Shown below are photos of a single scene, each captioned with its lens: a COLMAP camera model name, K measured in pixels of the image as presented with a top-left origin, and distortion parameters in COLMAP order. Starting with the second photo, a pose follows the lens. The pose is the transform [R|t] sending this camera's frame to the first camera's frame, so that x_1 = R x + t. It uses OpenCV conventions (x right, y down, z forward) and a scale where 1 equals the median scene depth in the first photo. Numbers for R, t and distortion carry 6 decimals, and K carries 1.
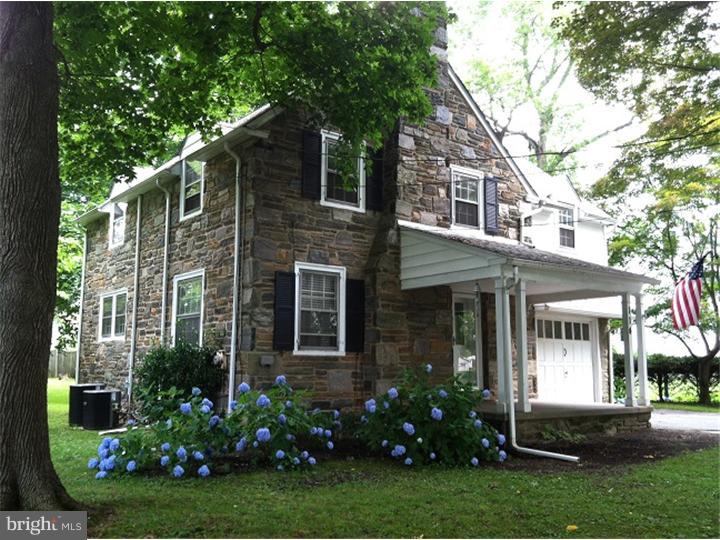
lens RADIAL K [[677.5, 0, 313.3], [0, 677.5, 247.4], [0, 0, 1]] dist [0.182647, -0.421726]
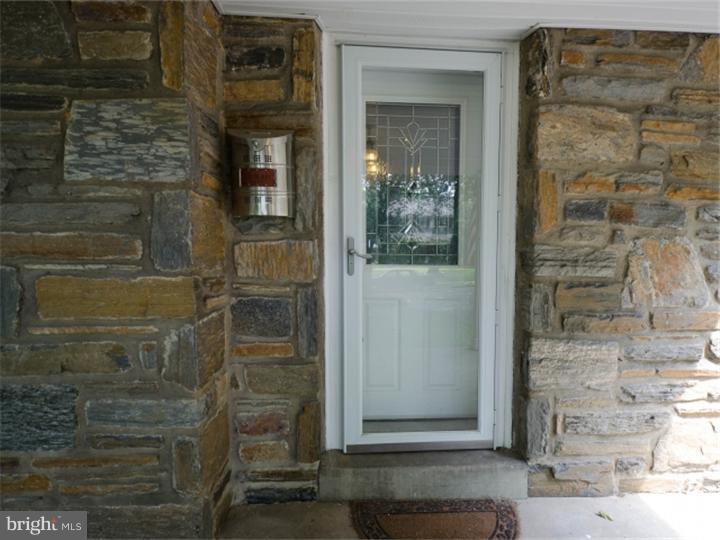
lens RADIAL K [[442.7, 0, 389.4], [0, 442.7, 261.5], [0, 0, 1]] dist [0.002313, -0.001204]
pose [[0.863753, 0.013520, -0.503734, 0.277626], [0.089769, 0.979522, 0.180217, 0.105931], [0.495855, -0.200883, 0.844851, 0.829763]]
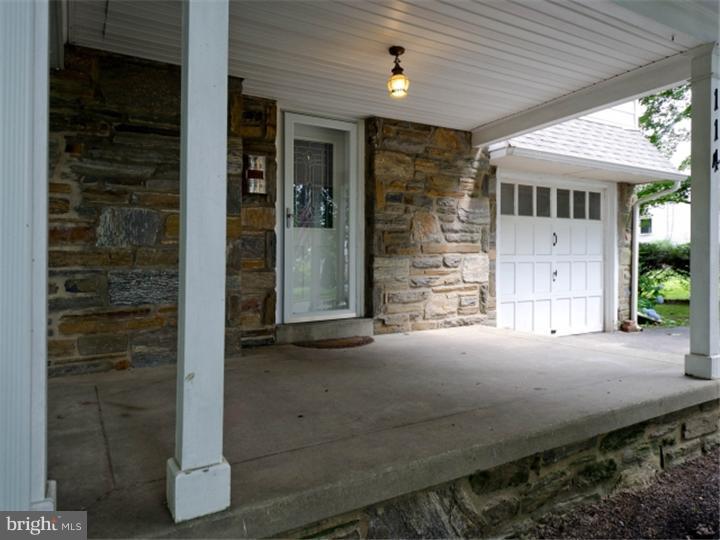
lens RADIAL K [[485.5, 0, 360.6], [0, 485.5, 257.0], [0, 0, 1]] dist [0.030822, -0.000357]
pose [[0.994998, -0.022442, -0.097344, 0.269151], [0.037555, 0.986992, 0.156324, 0.107271], [0.092569, -0.159197, 0.982897, 0.642105]]
